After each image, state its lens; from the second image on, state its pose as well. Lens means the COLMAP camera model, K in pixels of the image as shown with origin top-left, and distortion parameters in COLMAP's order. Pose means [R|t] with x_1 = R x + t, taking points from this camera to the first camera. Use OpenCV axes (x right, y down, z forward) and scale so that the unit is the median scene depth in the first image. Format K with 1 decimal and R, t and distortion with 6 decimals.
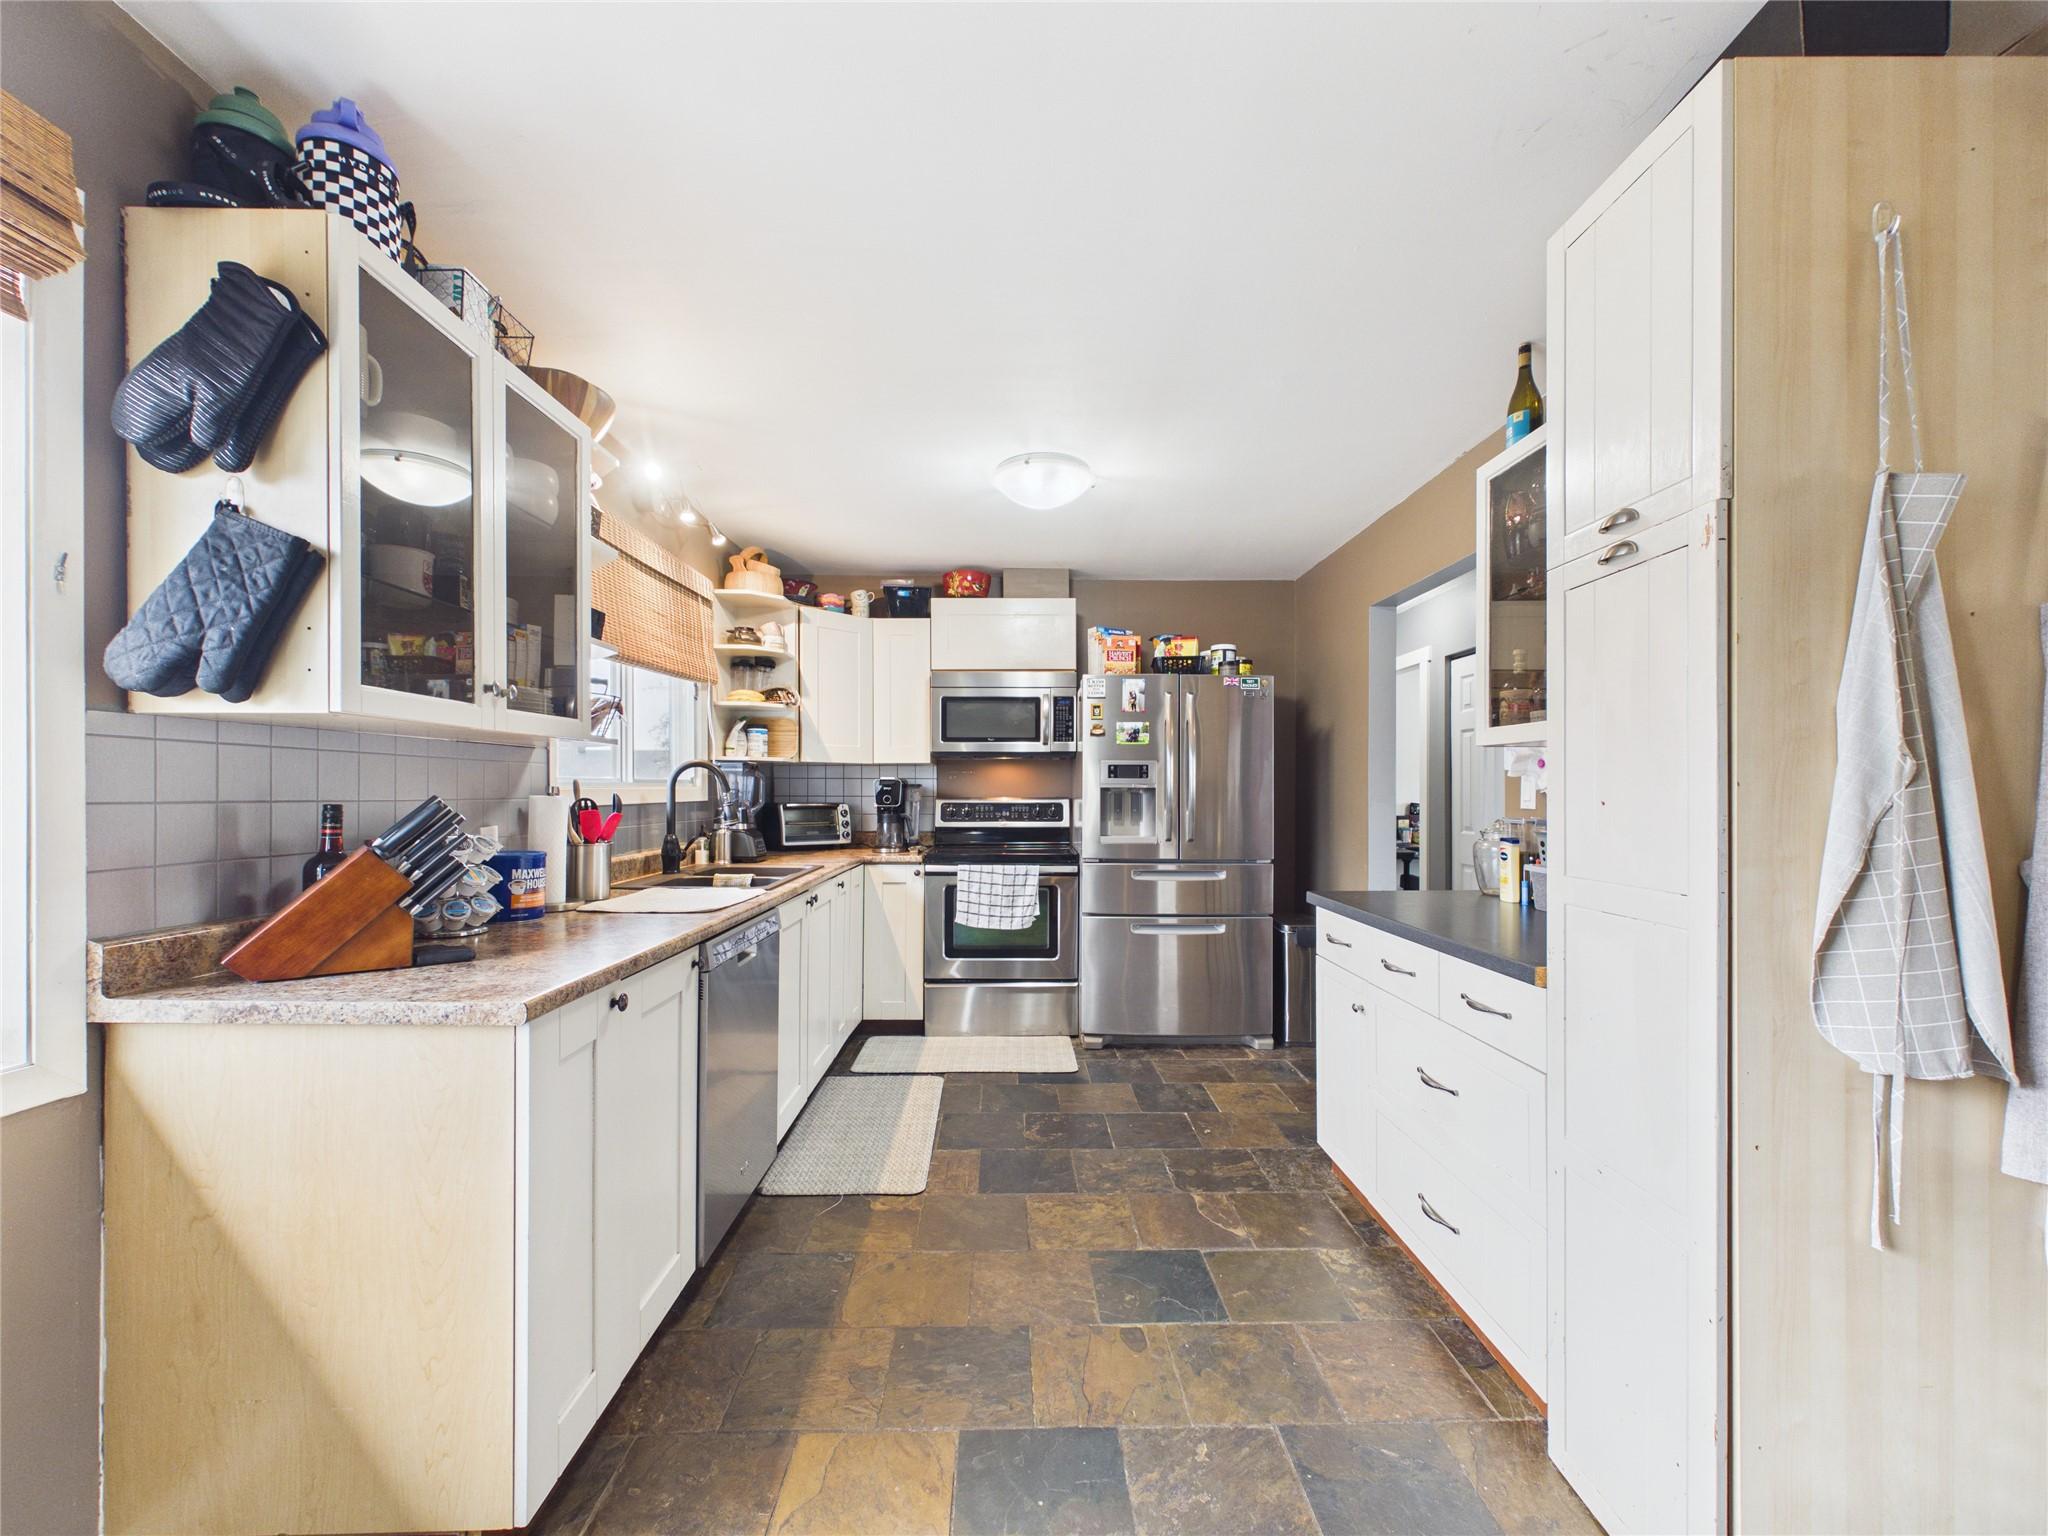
lens RADIAL K [[817.1, 0, 1018.1], [0, 817.1, 795.1], [0, 0, 1]] dist [0.000804, 0.000142]
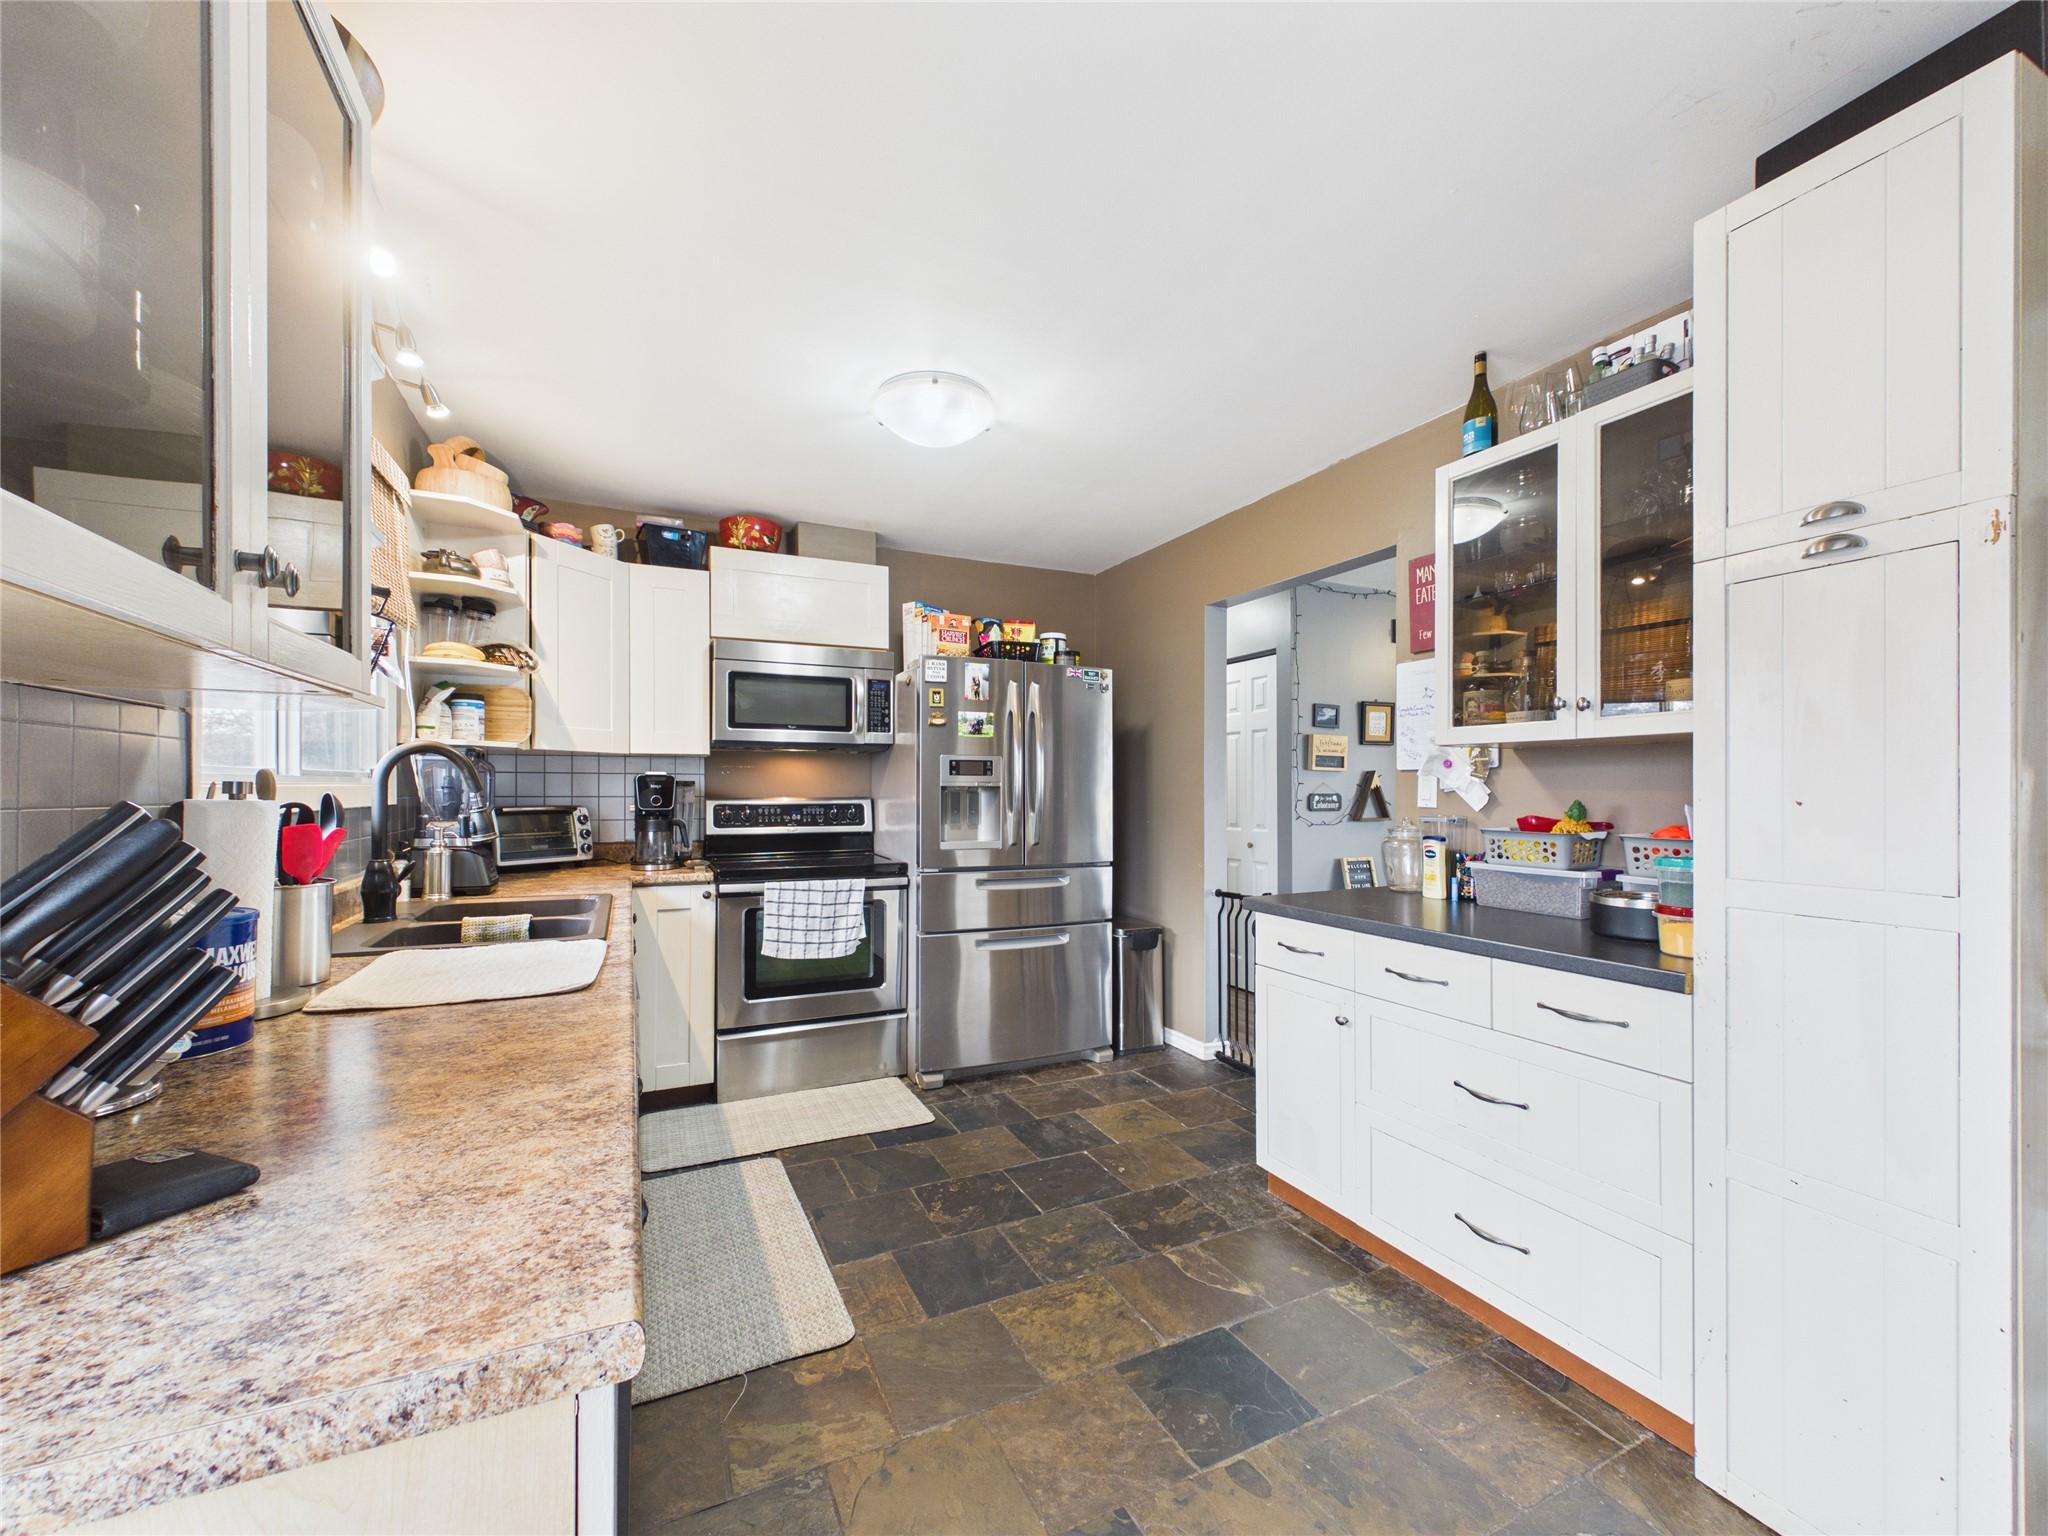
lens RADIAL K [[820.8, 0, 1016.6], [0, 820.8, 792.7], [0, 0, 1]] dist [0.000078, -0.000134]
pose [[0.909352, -0.000944, 0.416026, -0.183586], [0.001476, 0.999998, -0.000958, -0.001063], [-0.416024, 0.001485, 0.909352, 0.169743]]
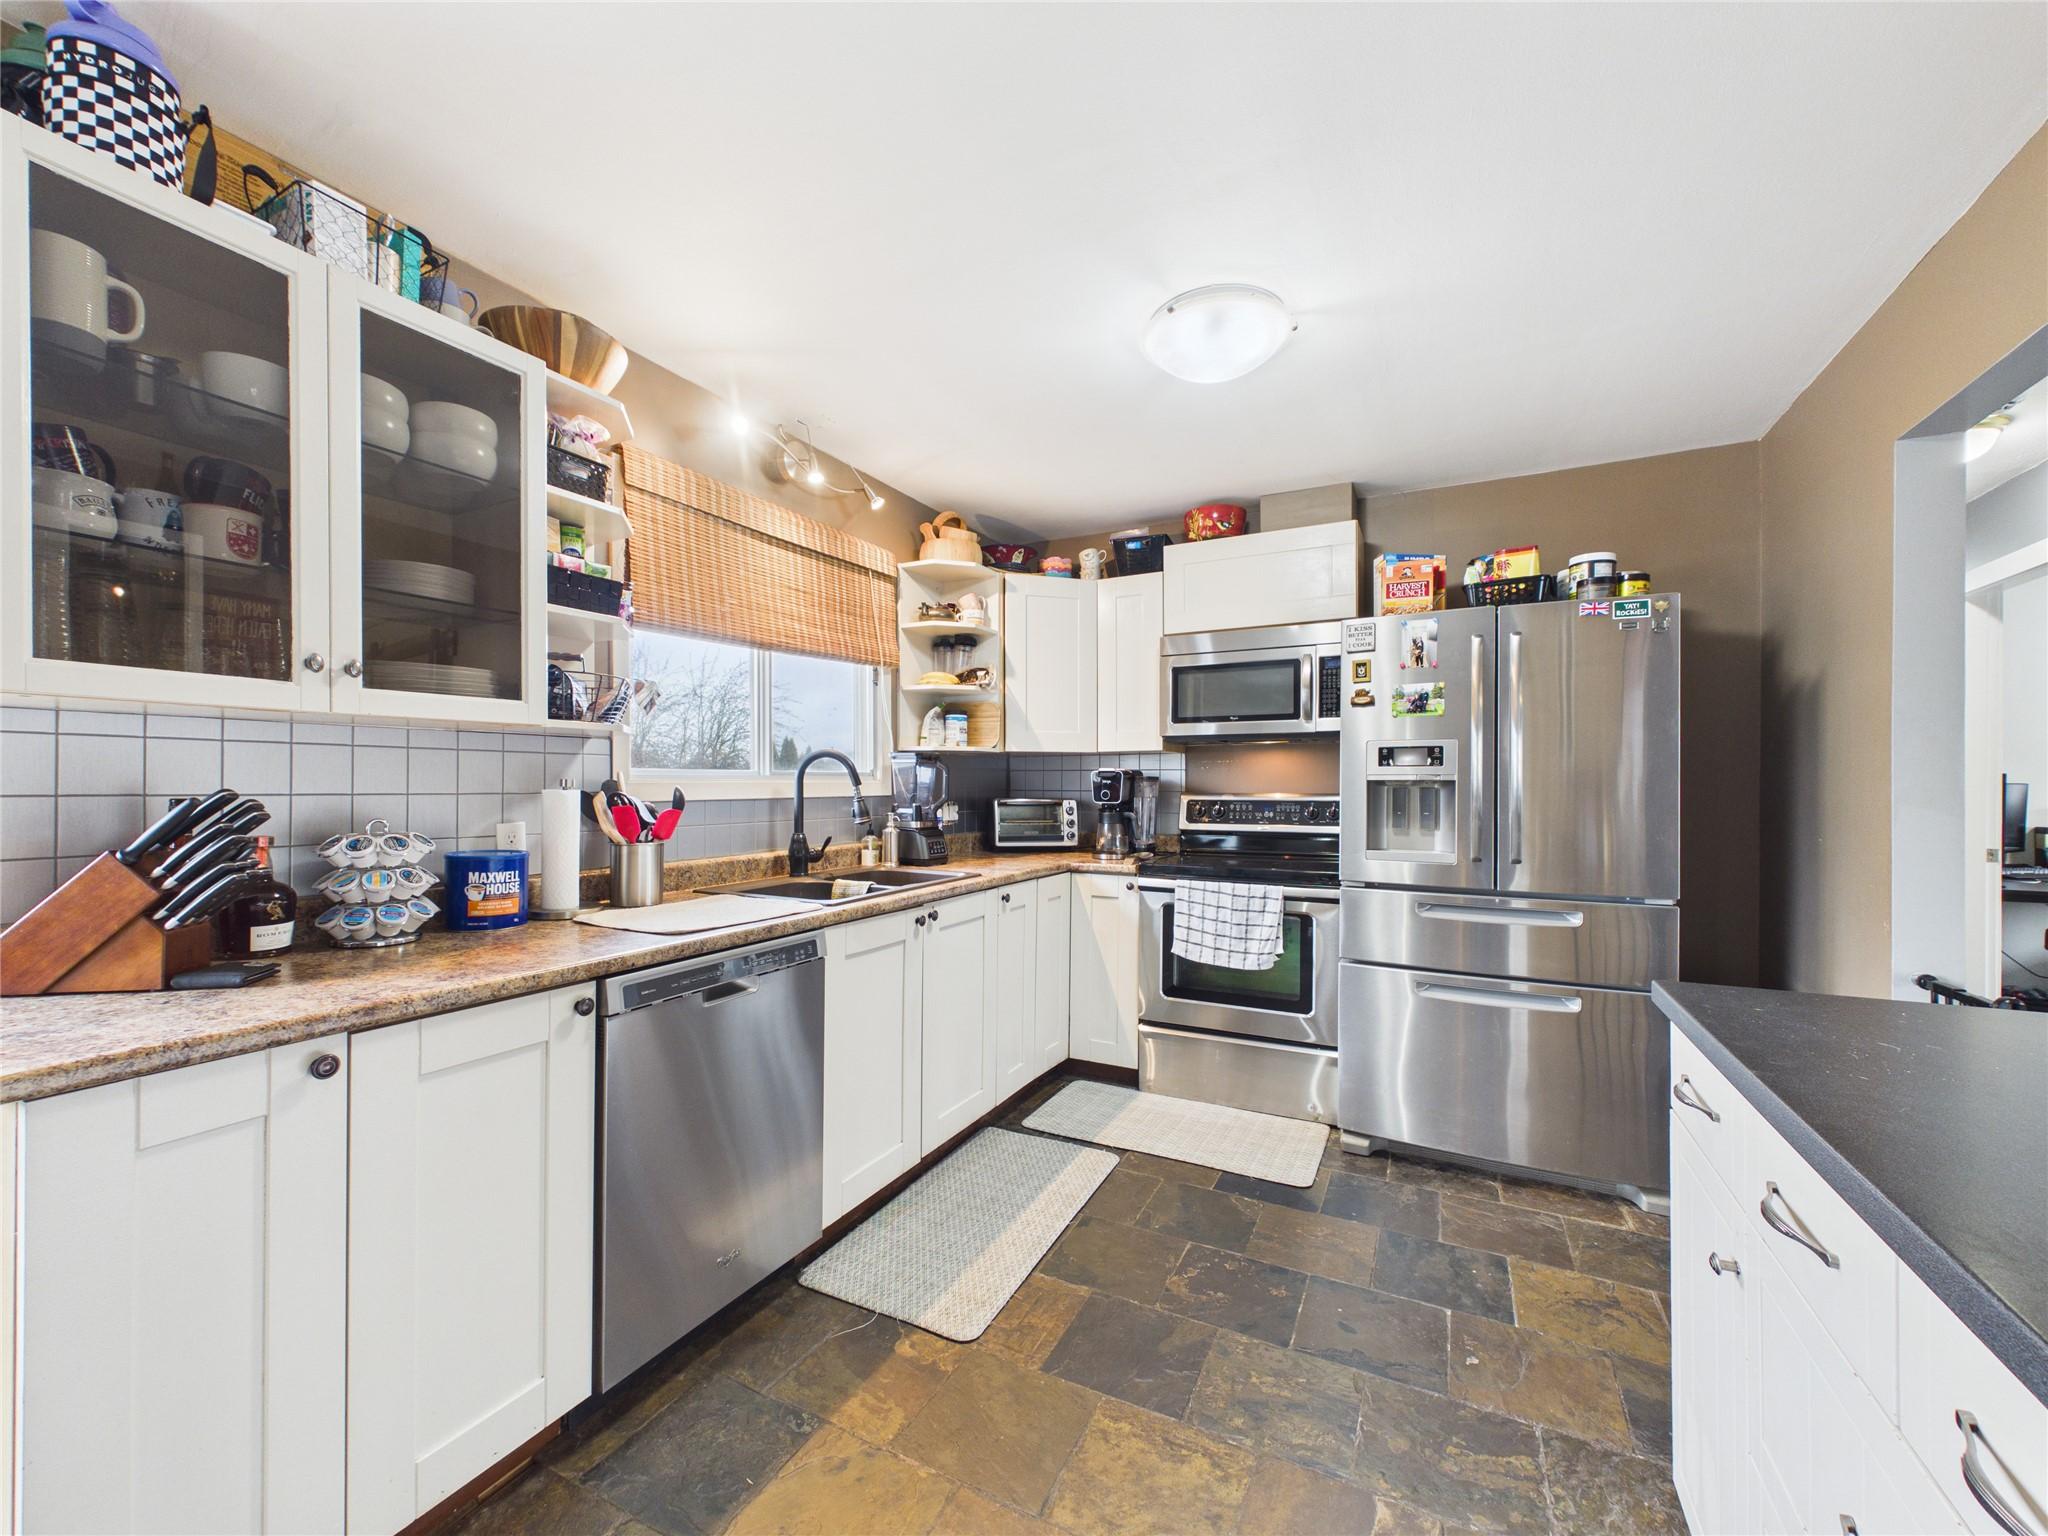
lens RADIAL K [[817.7, 0, 1024.3], [0, 817.7, 787.0], [0, 0, 1]] dist [0.000318, 0.000100]
pose [[0.884537, 0.001671, -0.466466, 0.163289], [-0.002917, 0.999994, -0.001949, -0.001038], [0.466460, 0.003084, 0.884537, 0.241331]]
